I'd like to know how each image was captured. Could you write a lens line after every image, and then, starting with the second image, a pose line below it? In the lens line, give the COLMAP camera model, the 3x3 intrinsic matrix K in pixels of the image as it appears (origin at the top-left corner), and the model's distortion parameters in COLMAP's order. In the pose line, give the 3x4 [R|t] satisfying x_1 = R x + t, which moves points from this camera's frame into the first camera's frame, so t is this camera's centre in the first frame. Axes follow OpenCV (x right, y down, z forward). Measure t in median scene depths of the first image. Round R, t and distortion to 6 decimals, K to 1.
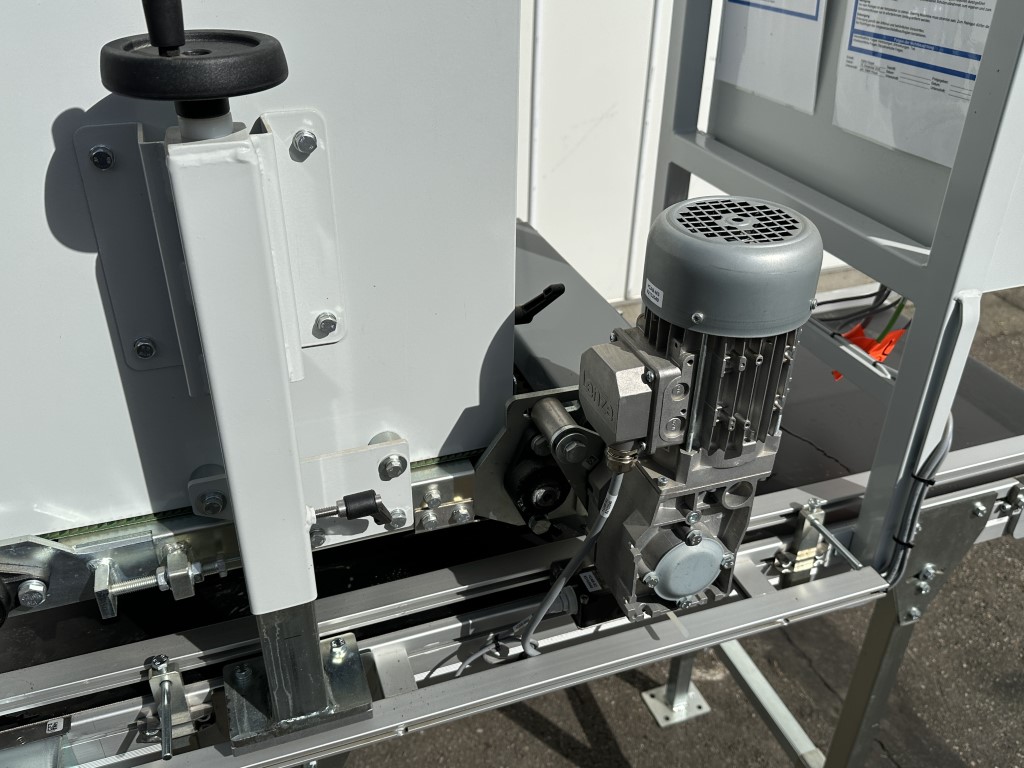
lens RADIAL K [[861.2, 0, 512.0], [0, 861.2, 384.0], [0, 0, 1]] dist [0.124581, -0.242012]
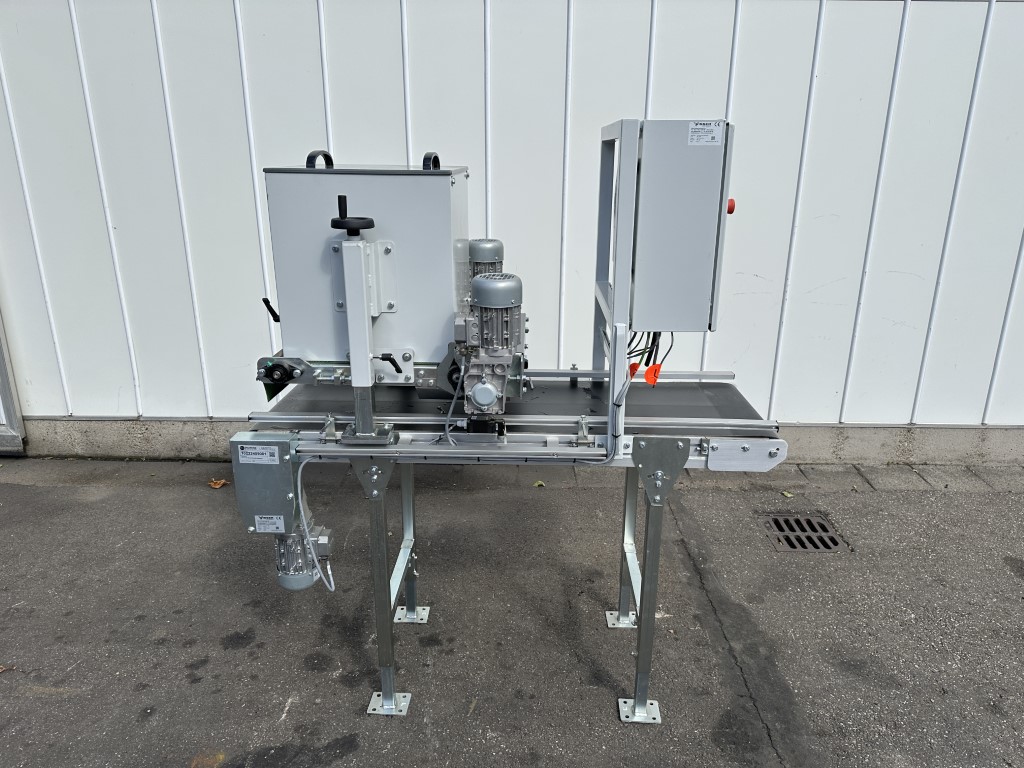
lens RADIAL K [[721.7, 0, 512.0], [0, 721.7, 384.0], [0, 0, 1]] dist [0.059271, -0.075328]
pose [[0.930560, 0.103870, -0.351097, 1.051635], [-0.180989, 0.964063, -0.194488, 0.582682], [0.318278, 0.244527, 0.915918, -1.121180]]
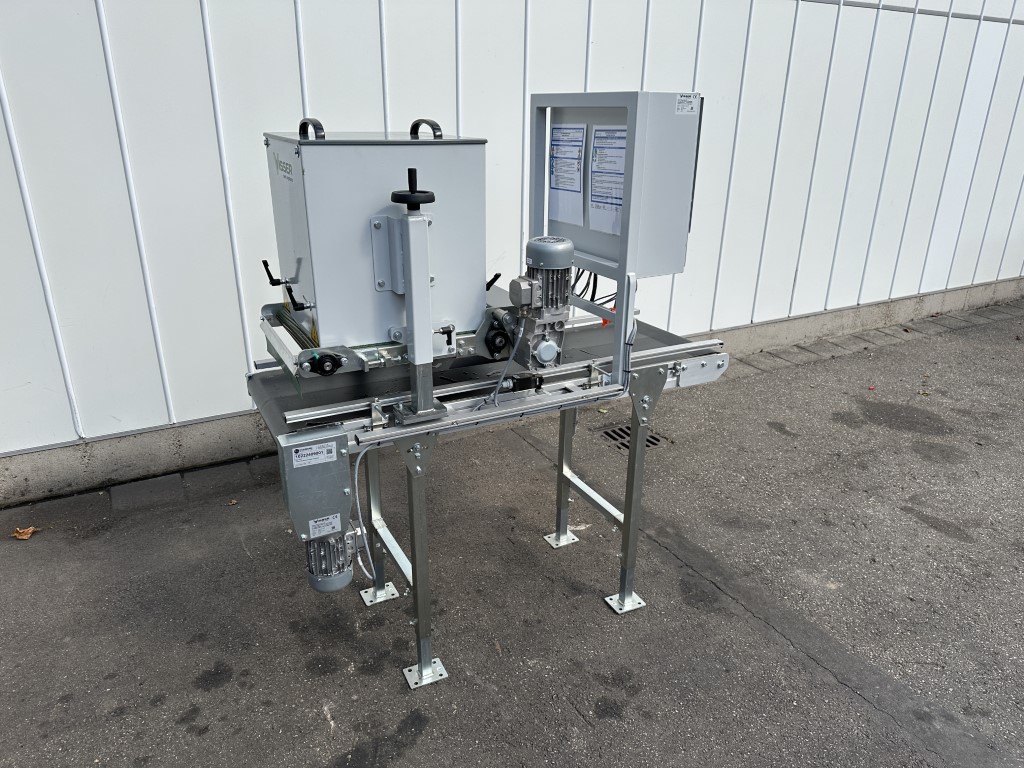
lens RADIAL K [[712.0, 0, 510.9], [0, 712.0, 391.0], [0, 0, 1]] dist [0.096097, -0.108500]
pose [[0.990692, -0.054910, 0.124559, -0.240506], [0.074383, 0.984710, -0.157520, 0.693820], [-0.114005, 0.165319, 0.979629, -1.400017]]
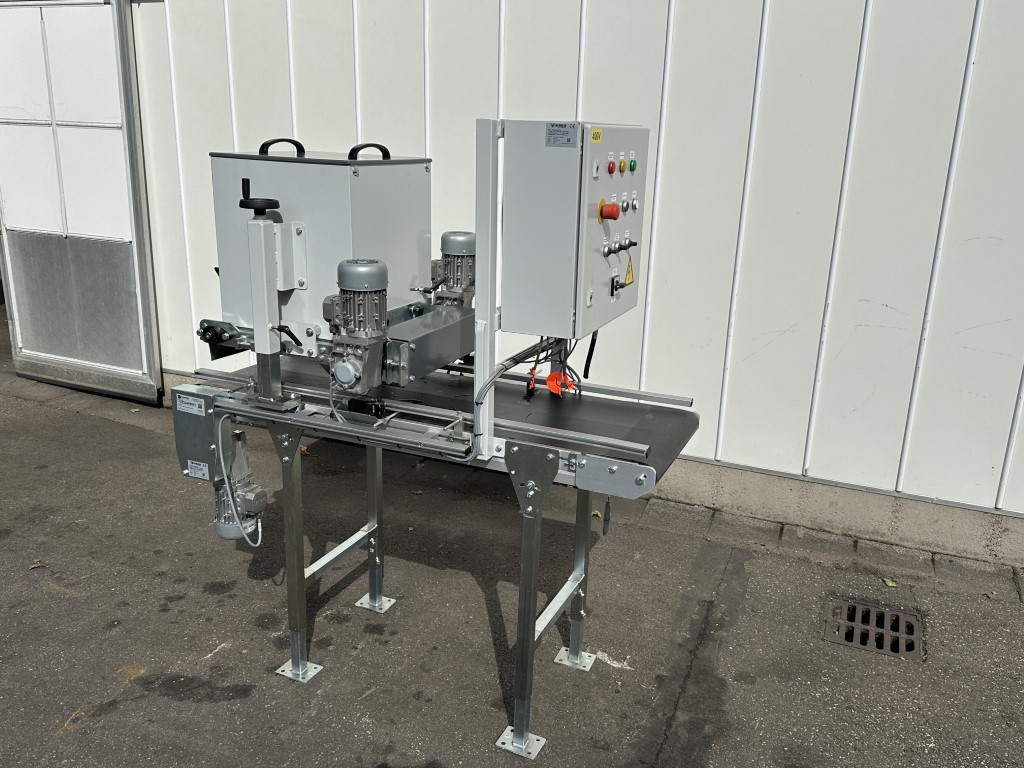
lens RADIAL K [[861.2, 0, 512.0], [0, 861.2, 384.0], [0, 0, 1]] dist [0.124581, -0.242012]
pose [[0.725274, 0.203329, -0.657750, 2.457671], [-0.371782, 0.919782, -0.125617, 0.380052], [0.579445, 0.335646, 0.742688, -0.861467]]
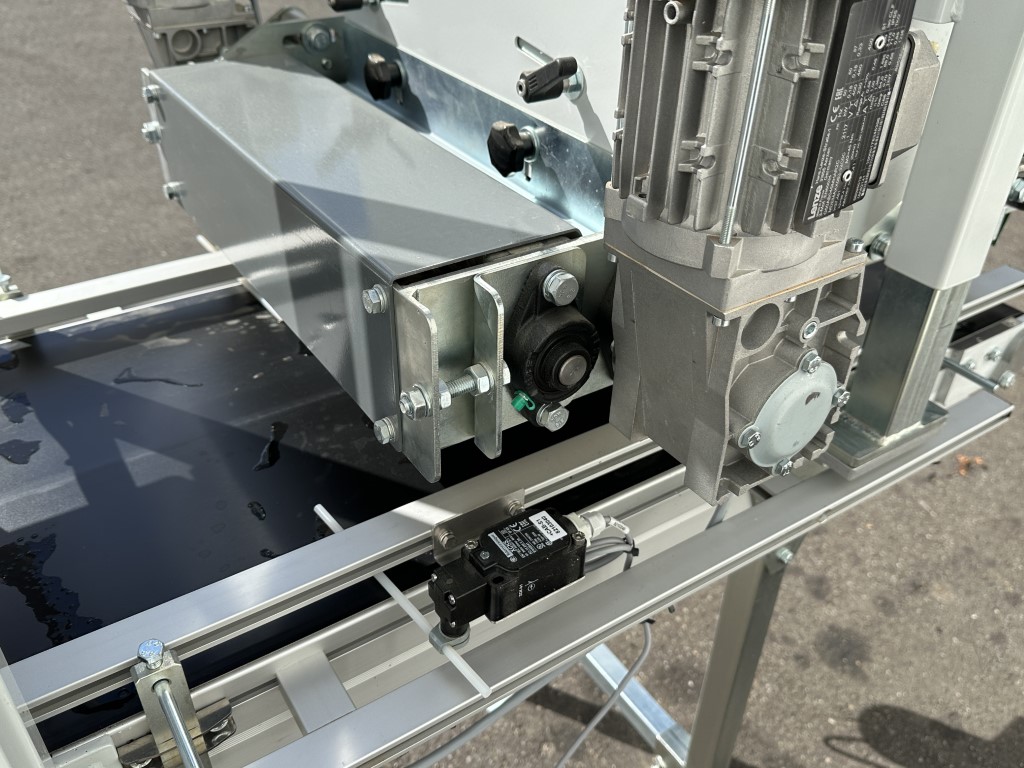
lens RADIAL K [[861.2, 0, 512.0], [0, 861.2, 384.0], [0, 0, 1]] dist [0.124581, -0.242012]
pose [[-0.969949, 0.104586, -0.219684, 0.078240], [-0.155150, 0.429653, 0.889565, -0.790904], [0.187425, 0.896917, -0.400515, 1.881001]]
